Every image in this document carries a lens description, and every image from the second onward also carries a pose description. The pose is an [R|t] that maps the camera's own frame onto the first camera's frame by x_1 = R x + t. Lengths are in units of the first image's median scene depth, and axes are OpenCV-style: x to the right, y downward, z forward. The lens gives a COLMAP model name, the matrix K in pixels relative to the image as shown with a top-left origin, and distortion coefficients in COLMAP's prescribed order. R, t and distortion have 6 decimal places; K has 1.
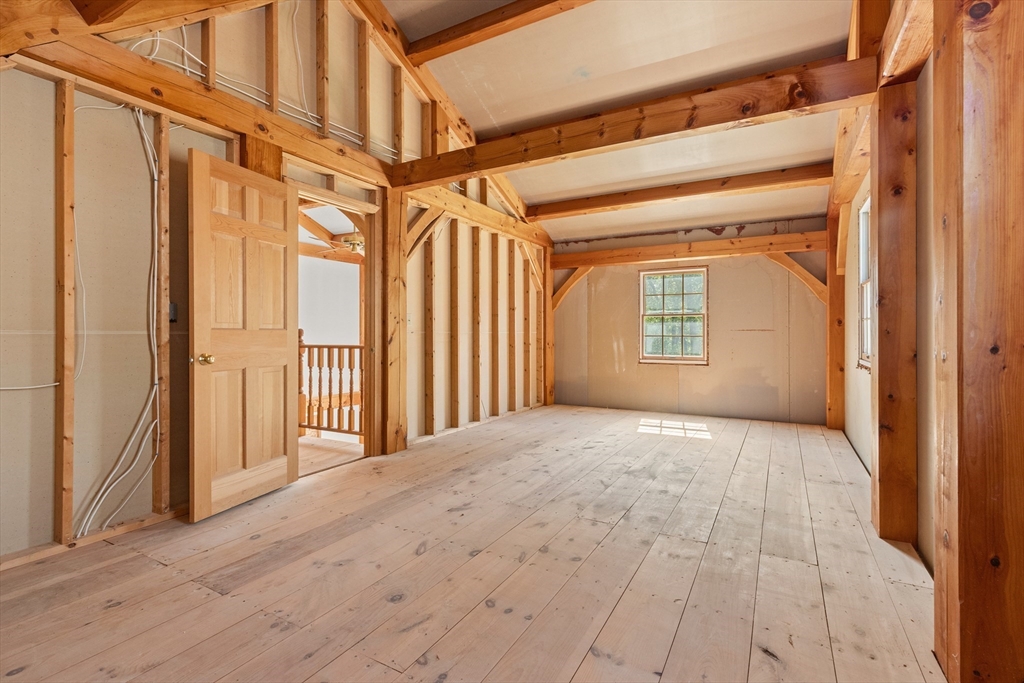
lens RADIAL K [[467.3, 0, 514.3], [0, 467.3, 334.2], [0, 0, 1]] dist [0.008255, 0.000659]
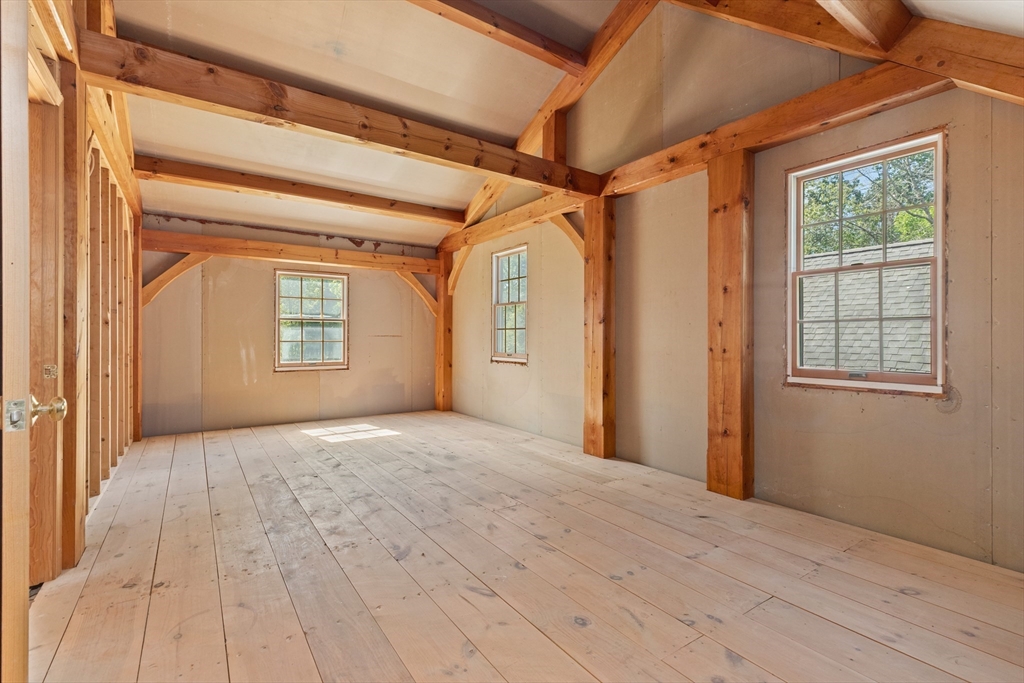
lens RADIAL K [[467.3, 0, 496.9], [0, 467.3, 340.0], [0, 0, 1]] dist [0.008255, 0.000659]
pose [[0.461762, -0.003806, 0.886996, -0.354068], [0.000430, 0.999992, 0.004067, -0.002684], [-0.887004, -0.001497, 0.461760, 0.217224]]
